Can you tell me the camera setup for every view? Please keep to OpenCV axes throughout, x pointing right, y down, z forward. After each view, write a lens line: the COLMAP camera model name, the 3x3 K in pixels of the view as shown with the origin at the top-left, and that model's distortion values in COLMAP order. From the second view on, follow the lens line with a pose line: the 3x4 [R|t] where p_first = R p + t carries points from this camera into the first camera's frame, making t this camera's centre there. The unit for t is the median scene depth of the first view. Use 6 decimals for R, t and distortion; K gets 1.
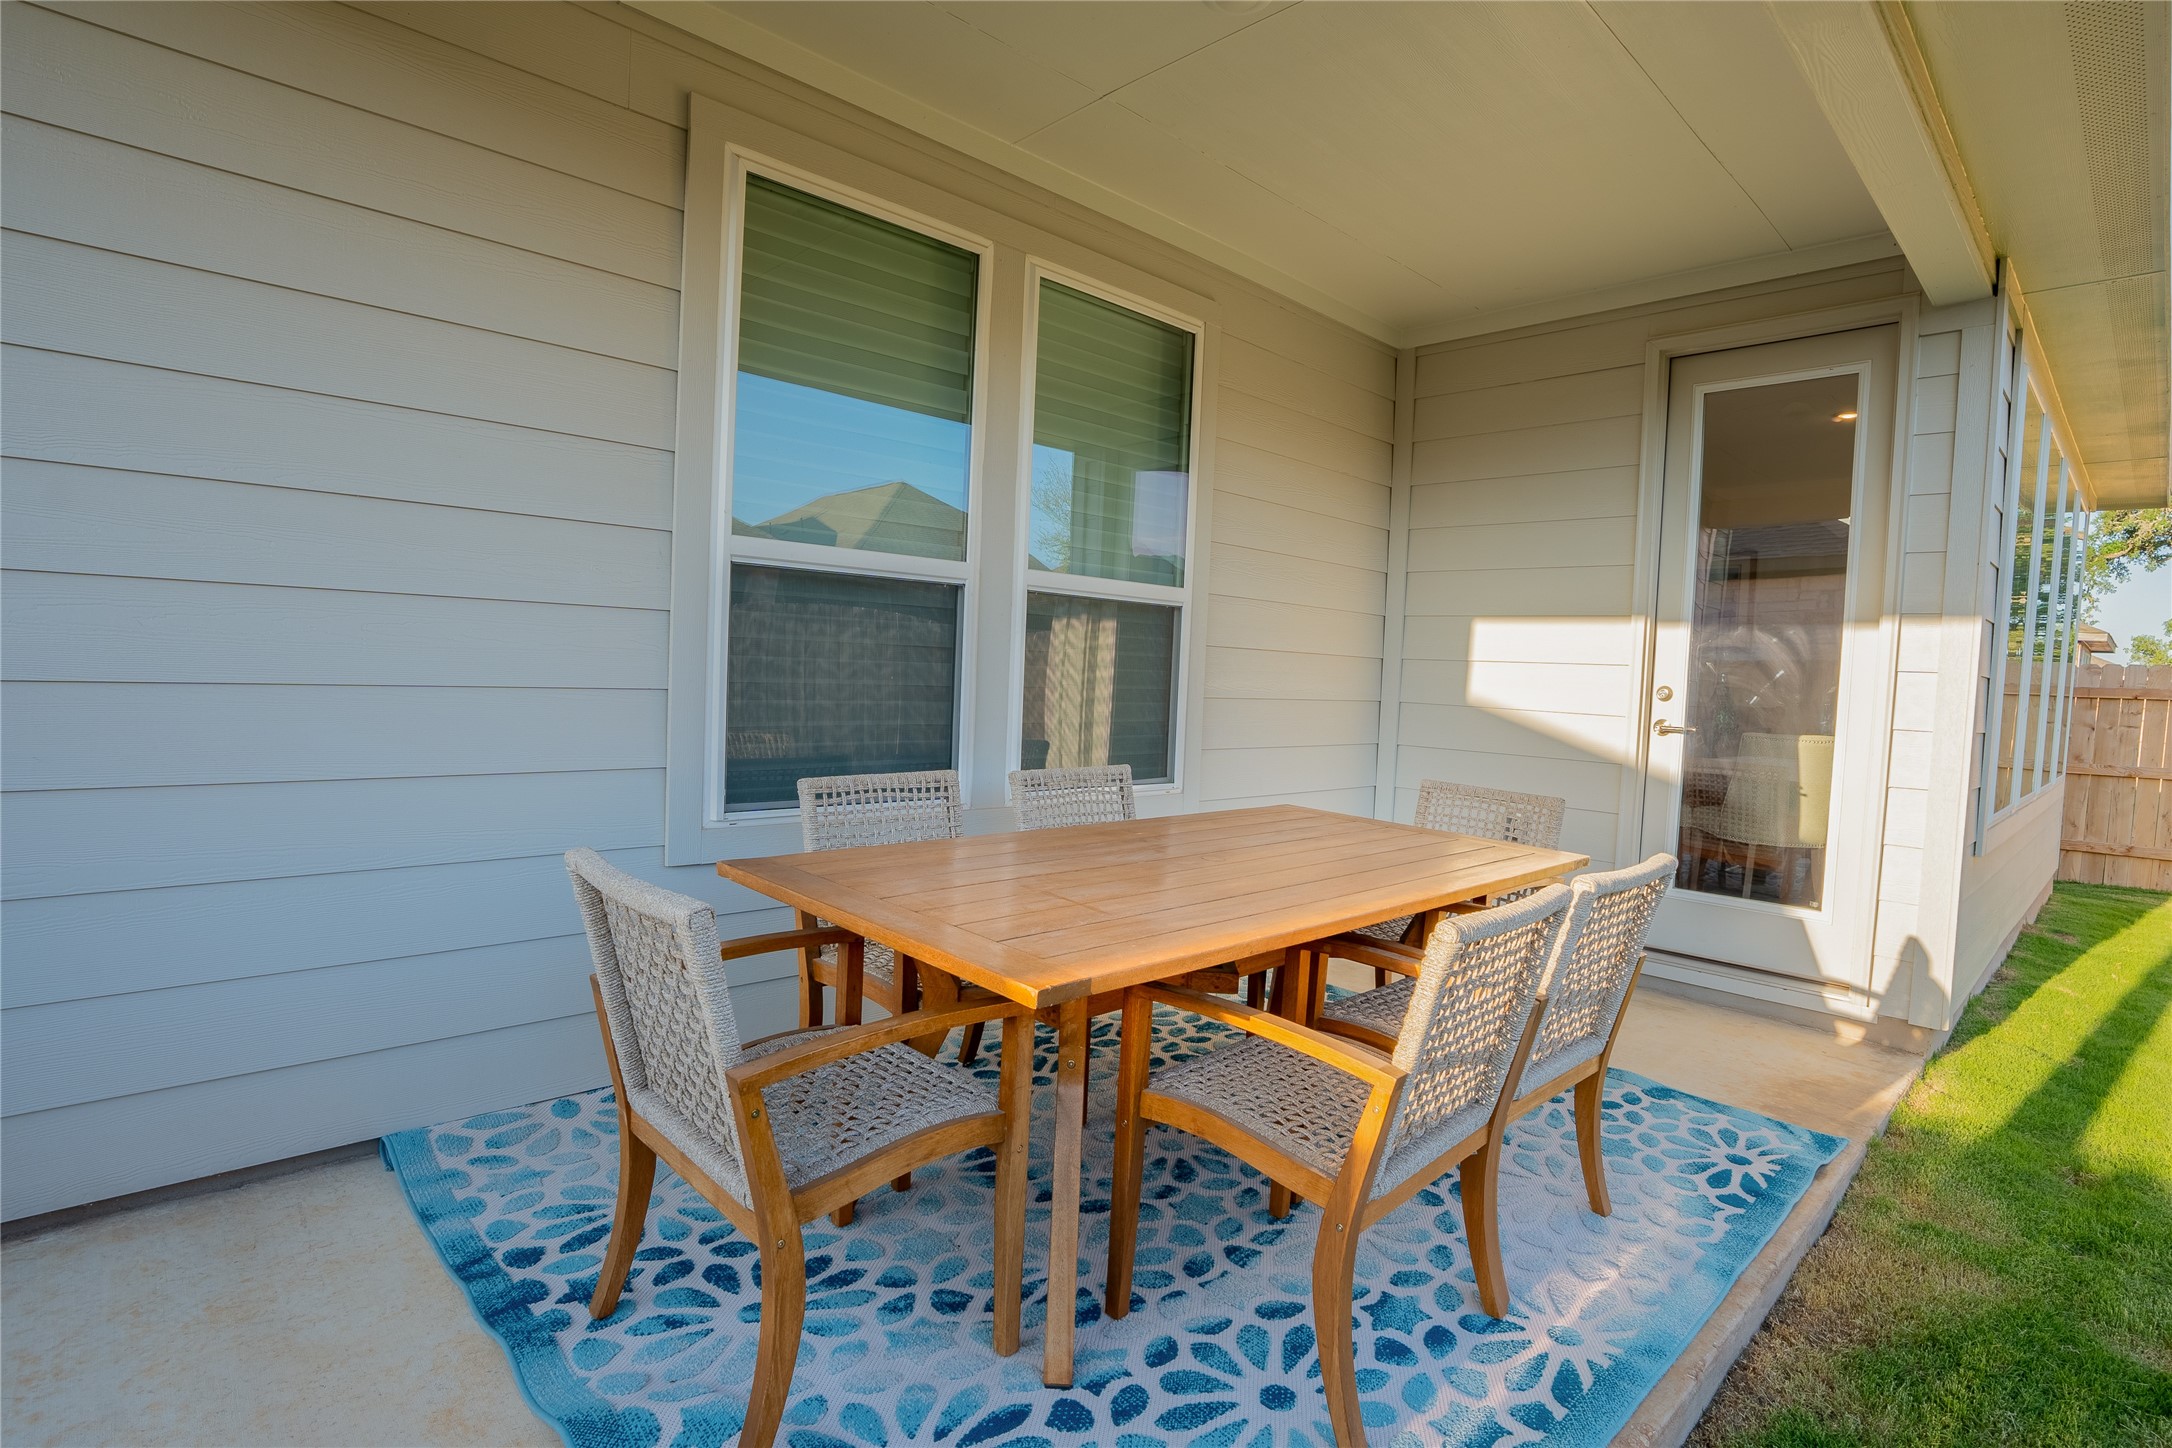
lens RADIAL K [[1063.3, 0, 1086.0], [0, 1063.3, 724.0], [0, 0, 1]] dist [-0.060948, -0.000039]
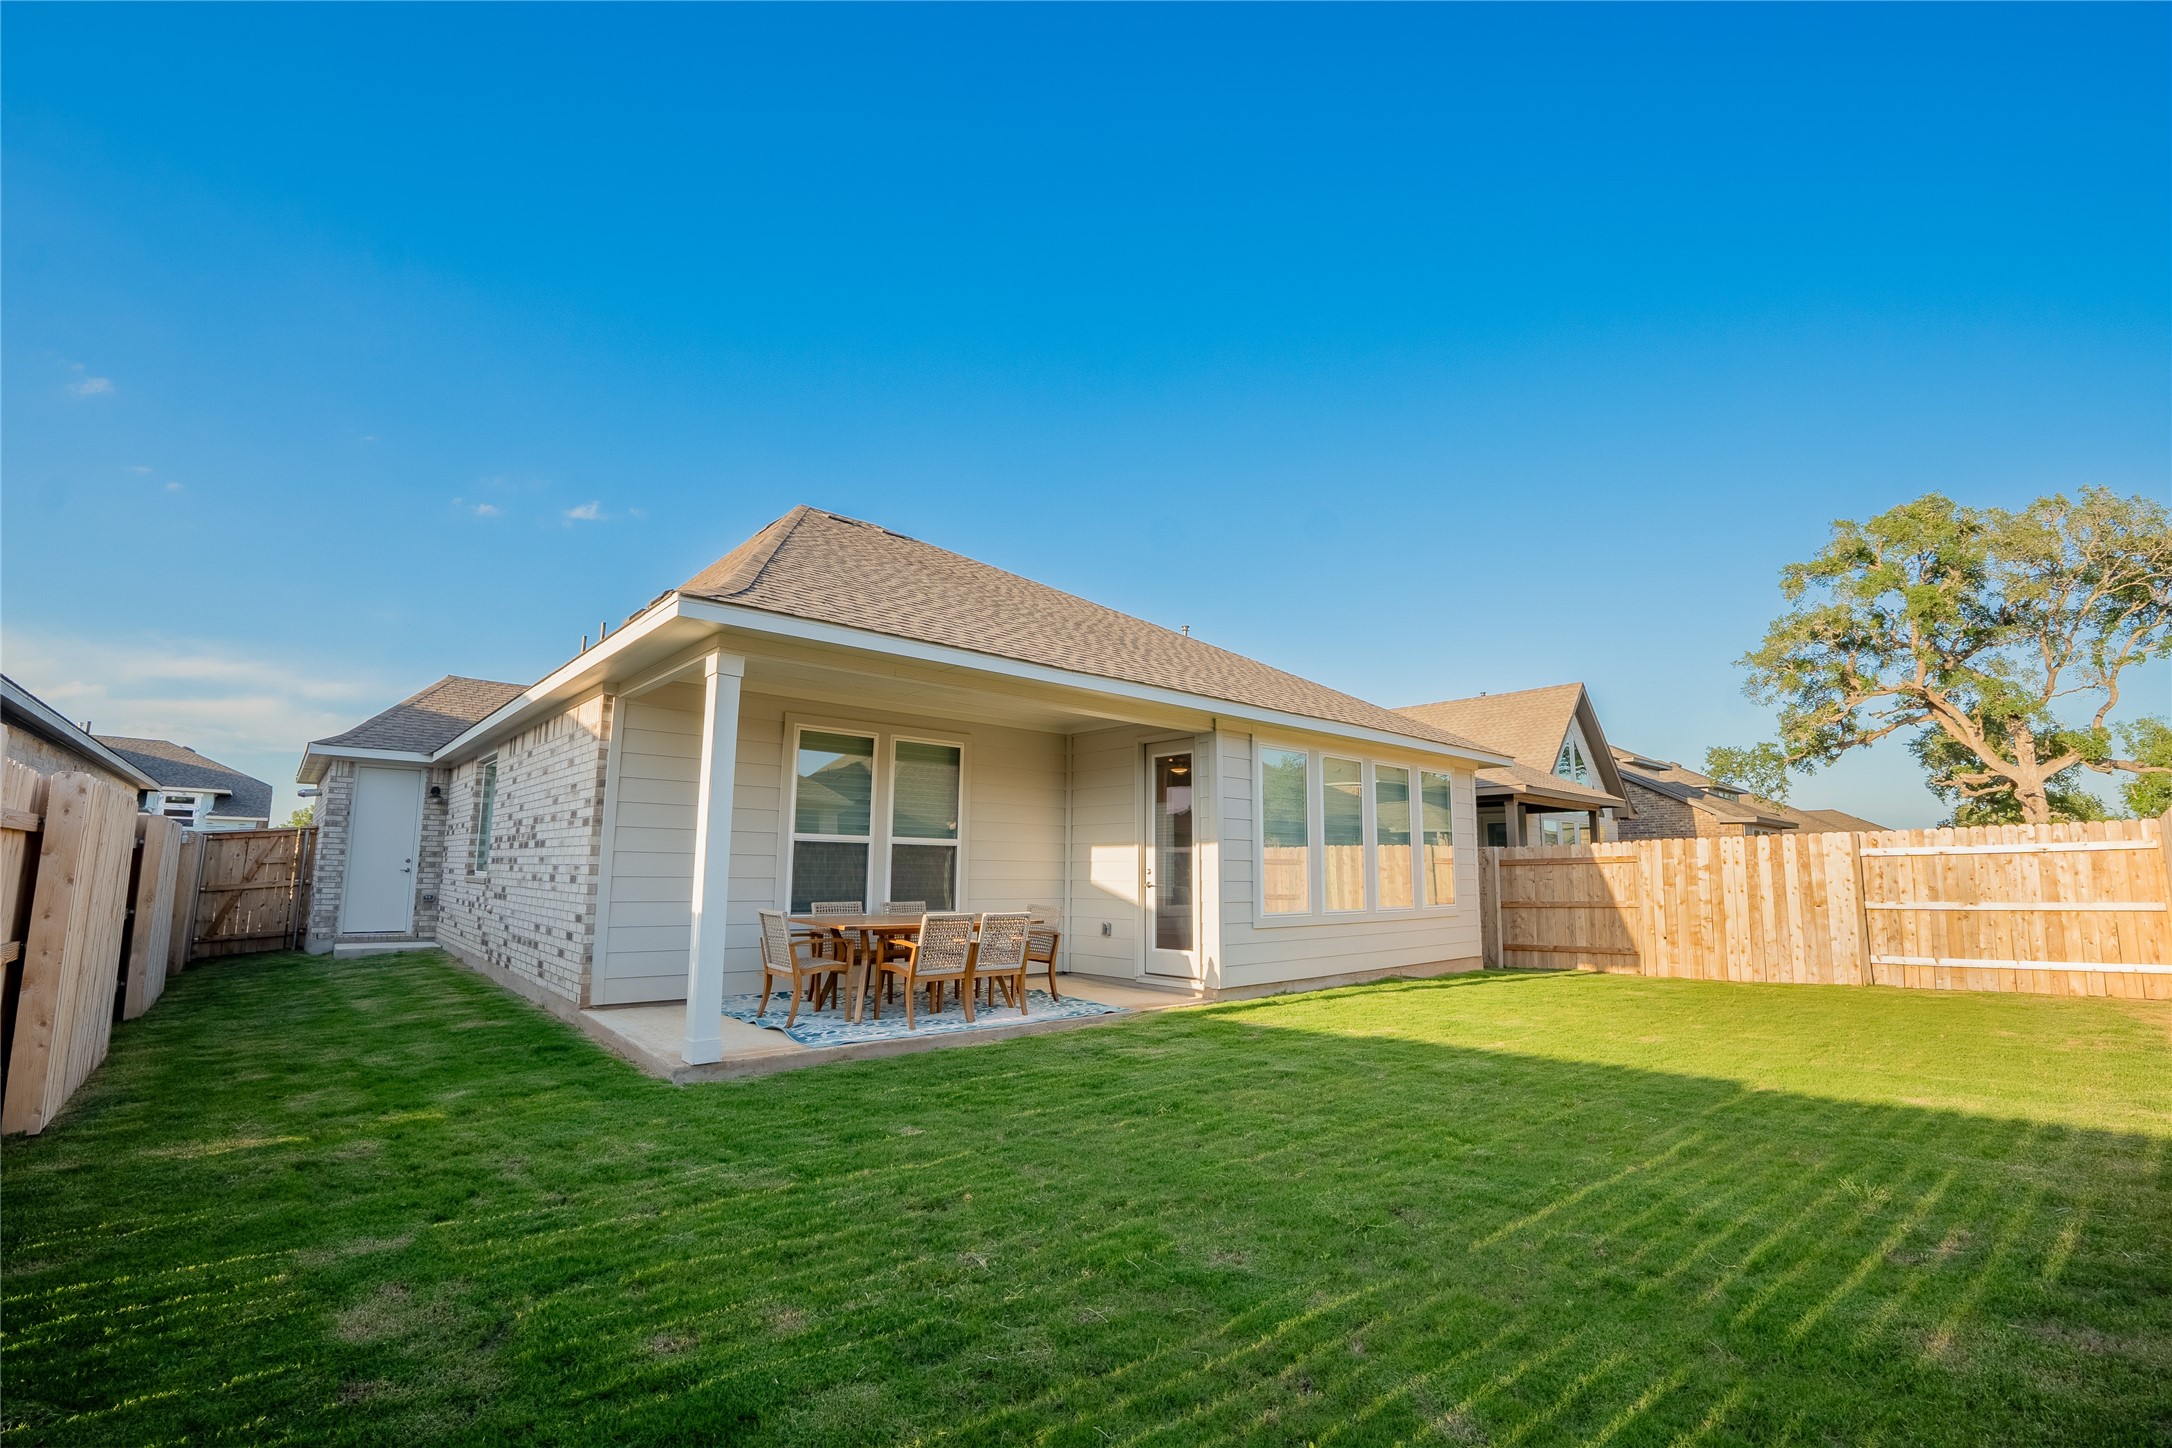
lens RADIAL K [[933.9, 0, 1086.0], [0, 933.9, 724.0], [0, 0, 1]] dist [-0.087041, -0.000006]
pose [[0.999084, -0.036091, -0.023010, 0.524908], [0.030469, 0.977256, -0.209863, 0.103190], [0.030060, 0.208970, 0.977460, -1.505262]]
